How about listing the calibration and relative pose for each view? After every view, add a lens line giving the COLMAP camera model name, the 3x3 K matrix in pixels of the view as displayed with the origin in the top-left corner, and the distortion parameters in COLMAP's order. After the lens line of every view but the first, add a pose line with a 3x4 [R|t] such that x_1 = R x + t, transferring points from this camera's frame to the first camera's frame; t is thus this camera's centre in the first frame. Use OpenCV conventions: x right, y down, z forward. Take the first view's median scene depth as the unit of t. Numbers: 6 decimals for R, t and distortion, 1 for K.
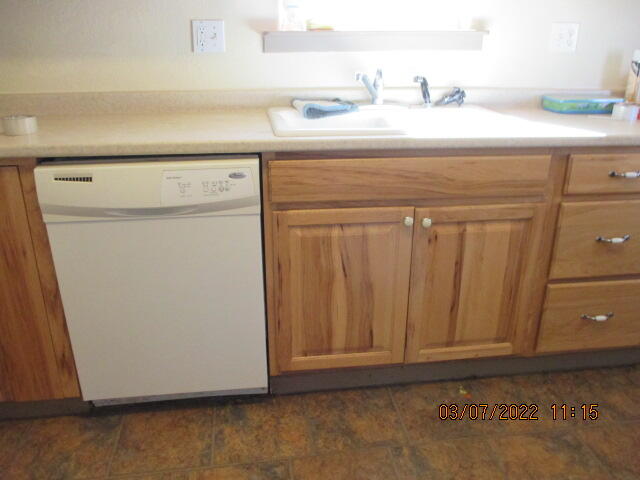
lens RADIAL K [[531.6, 0, 320.0], [0, 531.6, 240.0], [0, 0, 1]] dist [-0.043744, 0.004646]
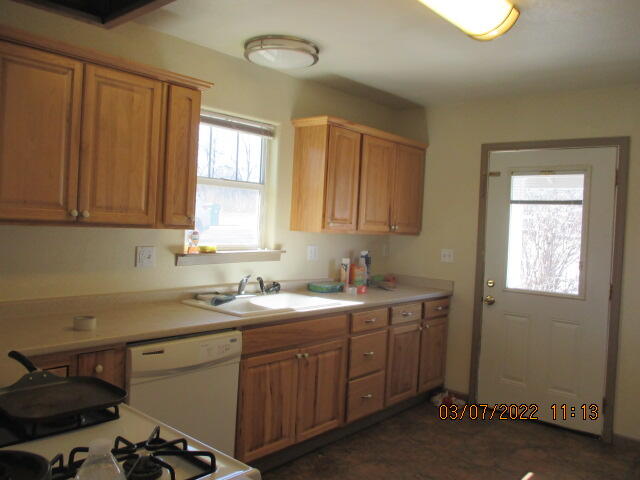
lens RADIAL K [[531.6, 0, 320.0], [0, 531.6, 240.0], [0, 0, 1]] dist [-0.043744, 0.004646]
pose [[0.747489, 0.010165, 0.664196, -0.932185], [0.197442, 0.951294, -0.236761, 0.030029], [-0.634253, 0.308116, 0.709076, -0.452981]]
